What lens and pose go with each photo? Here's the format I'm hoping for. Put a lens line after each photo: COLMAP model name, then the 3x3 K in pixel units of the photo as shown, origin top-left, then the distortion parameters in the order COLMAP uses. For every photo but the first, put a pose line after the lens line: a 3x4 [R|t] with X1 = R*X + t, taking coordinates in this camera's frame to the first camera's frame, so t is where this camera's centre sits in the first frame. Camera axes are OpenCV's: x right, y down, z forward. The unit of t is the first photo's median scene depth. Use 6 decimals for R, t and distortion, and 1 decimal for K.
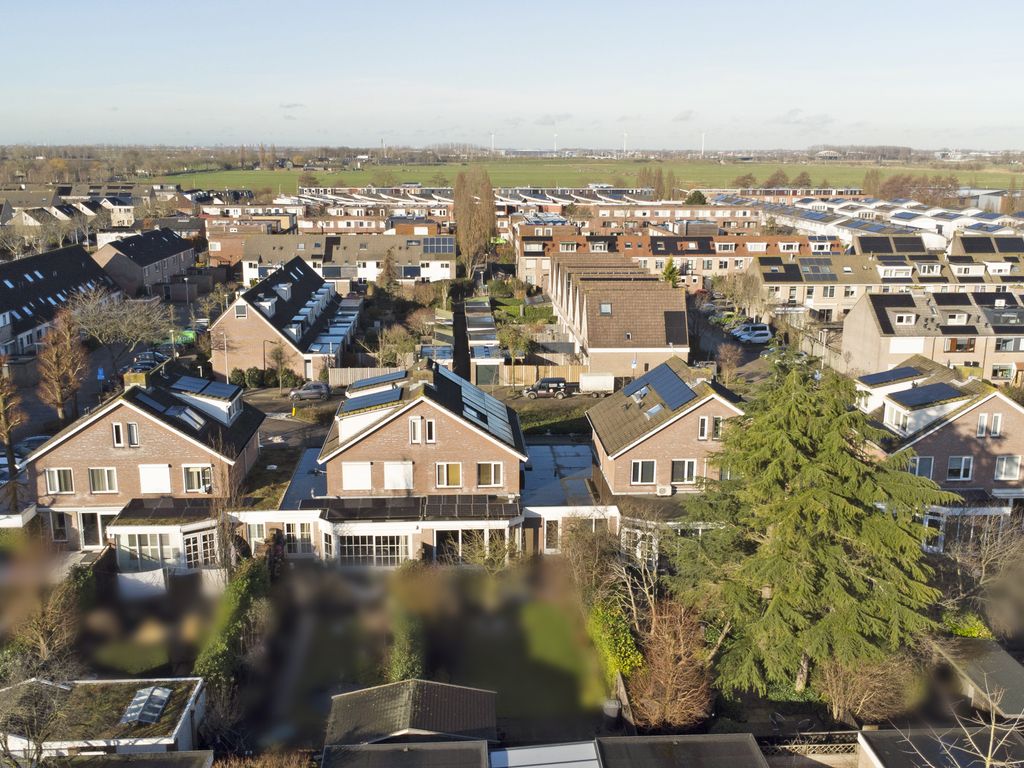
lens RADIAL K [[995.2, 0, 507.4], [0, 995.2, 379.5], [0, 0, 1]] dist [0.009821, 0.018730]
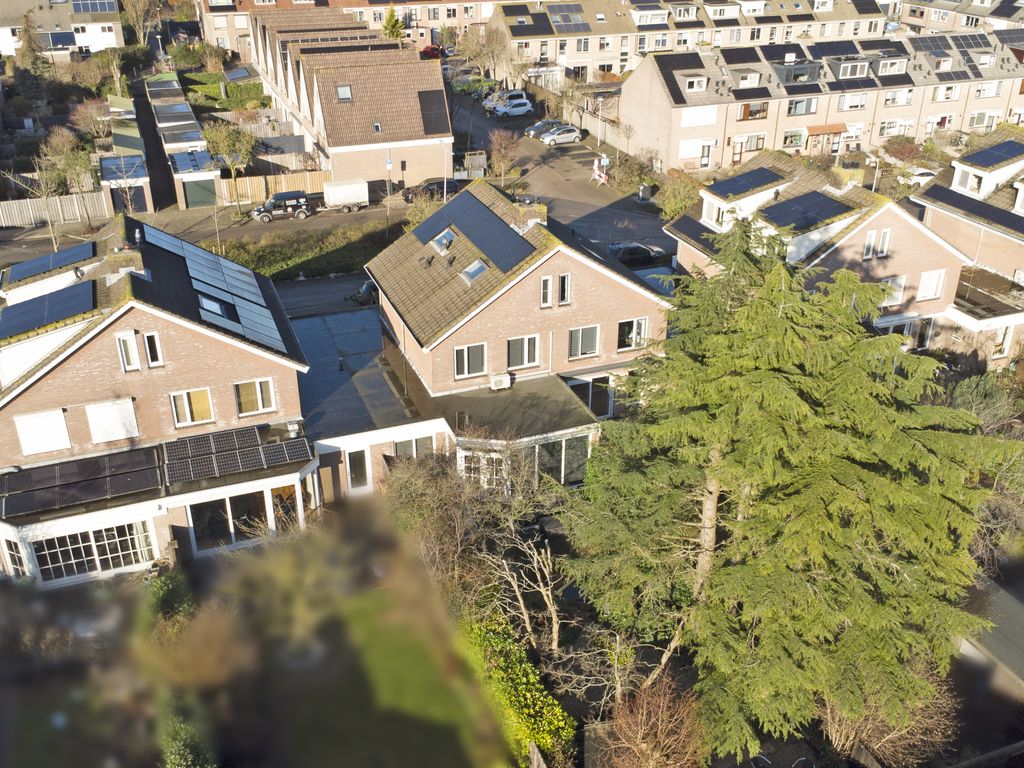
lens RADIAL K [[995.2, 0, 507.4], [0, 995.2, 379.5], [0, 0, 1]] dist [0.009821, 0.018730]
pose [[0.953047, -0.141682, 0.267632, -0.020715], [0.071026, 0.963728, 0.257261, -0.048595], [-0.294374, -0.226173, 0.928542, 0.198443]]
